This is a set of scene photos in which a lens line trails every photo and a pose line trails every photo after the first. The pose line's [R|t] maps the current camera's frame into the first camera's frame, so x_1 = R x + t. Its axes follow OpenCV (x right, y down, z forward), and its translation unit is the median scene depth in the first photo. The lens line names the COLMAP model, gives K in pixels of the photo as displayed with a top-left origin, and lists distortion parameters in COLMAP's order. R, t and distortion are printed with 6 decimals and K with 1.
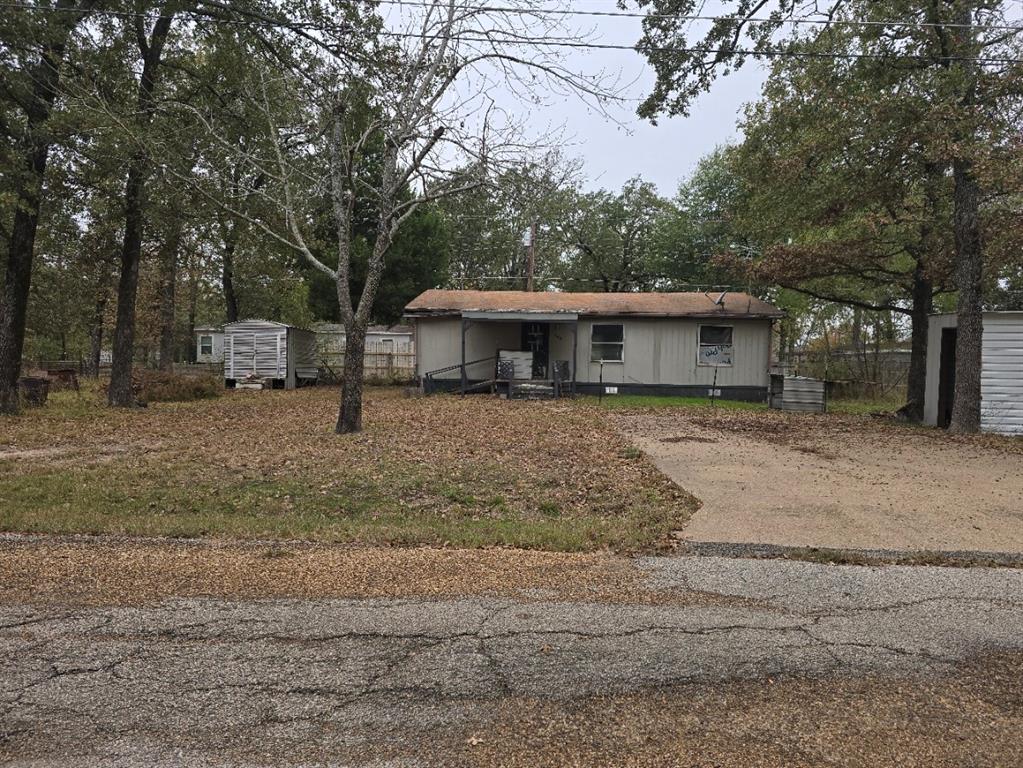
lens RADIAL K [[680.4, 0, 511.5], [0, 680.4, 384.0], [0, 0, 1]] dist [0.061400, -0.059012]
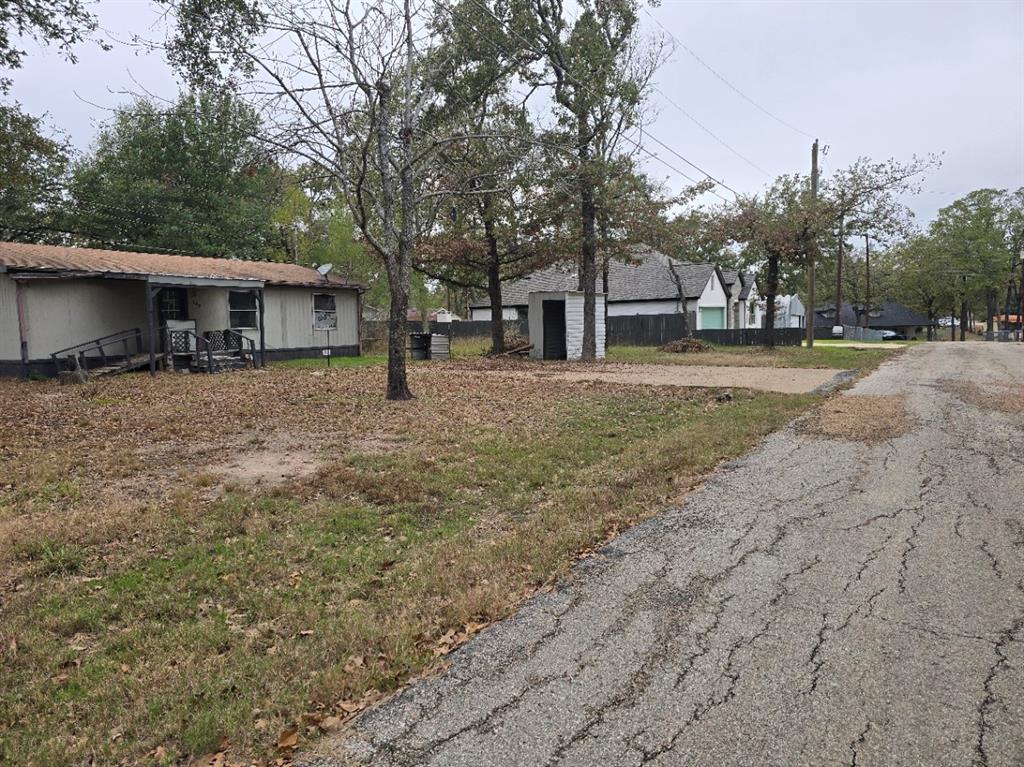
lens RADIAL K [[675.3, 0, 512.0], [0, 675.3, 383.5], [0, 0, 1]] dist [0.065359, -0.066652]
pose [[0.503185, -0.105570, 0.857706, -0.532742], [0.059407, 0.994388, 0.087542, -0.017287], [-0.862135, 0.006904, 0.506632, 0.152394]]
